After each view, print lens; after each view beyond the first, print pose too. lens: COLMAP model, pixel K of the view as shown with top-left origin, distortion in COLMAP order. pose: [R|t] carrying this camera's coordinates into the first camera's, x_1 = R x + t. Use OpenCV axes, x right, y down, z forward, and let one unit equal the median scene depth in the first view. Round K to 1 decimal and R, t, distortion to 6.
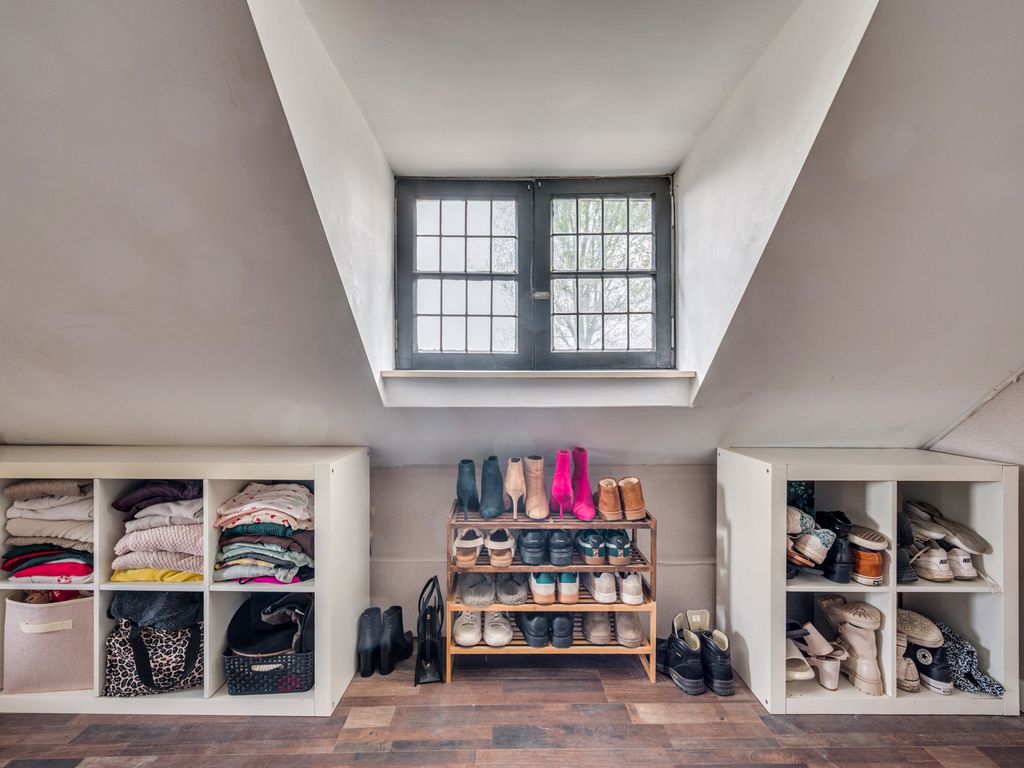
lens RADIAL K [[487.2, 0, 512.0], [0, 487.2, 384.0], [0, 0, 1]] dist [0.003299, 0.000504]
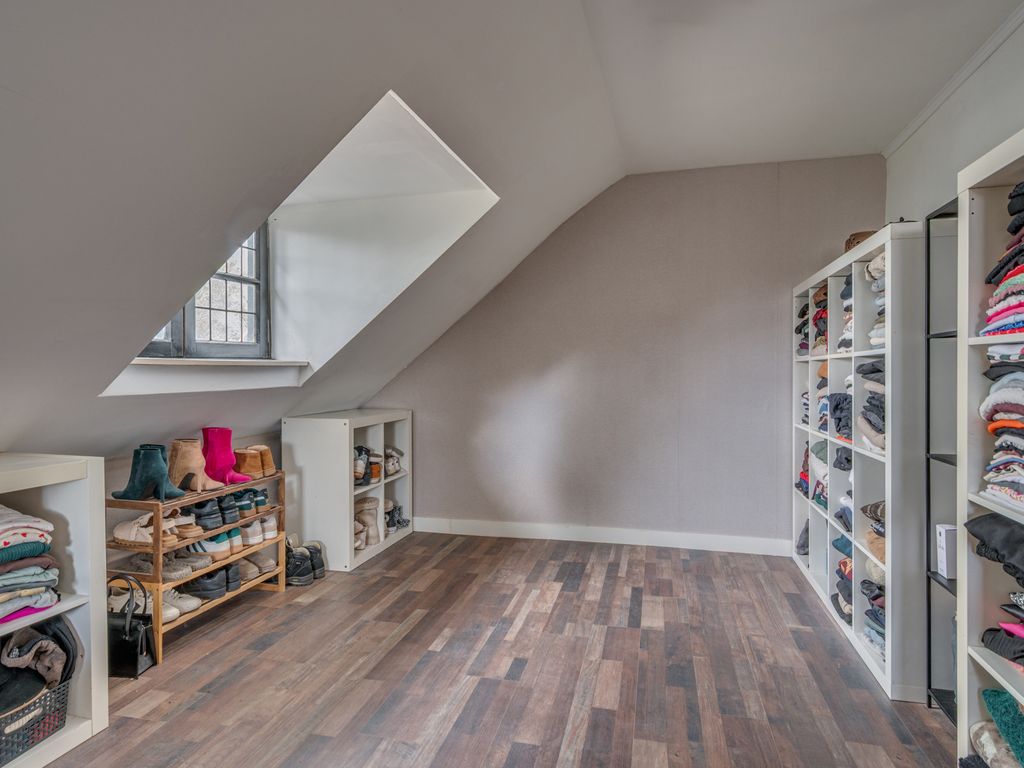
lens RADIAL K [[556.7, 0, 512.8], [0, 556.7, 397.7], [0, 0, 1]] dist [-0.000752, 0.000022]
pose [[0.271876, -0.050132, 0.961026, -1.014760], [0.007690, 0.998723, 0.049923, 0.003358], [-0.962302, -0.006182, 0.271914, -0.028635]]
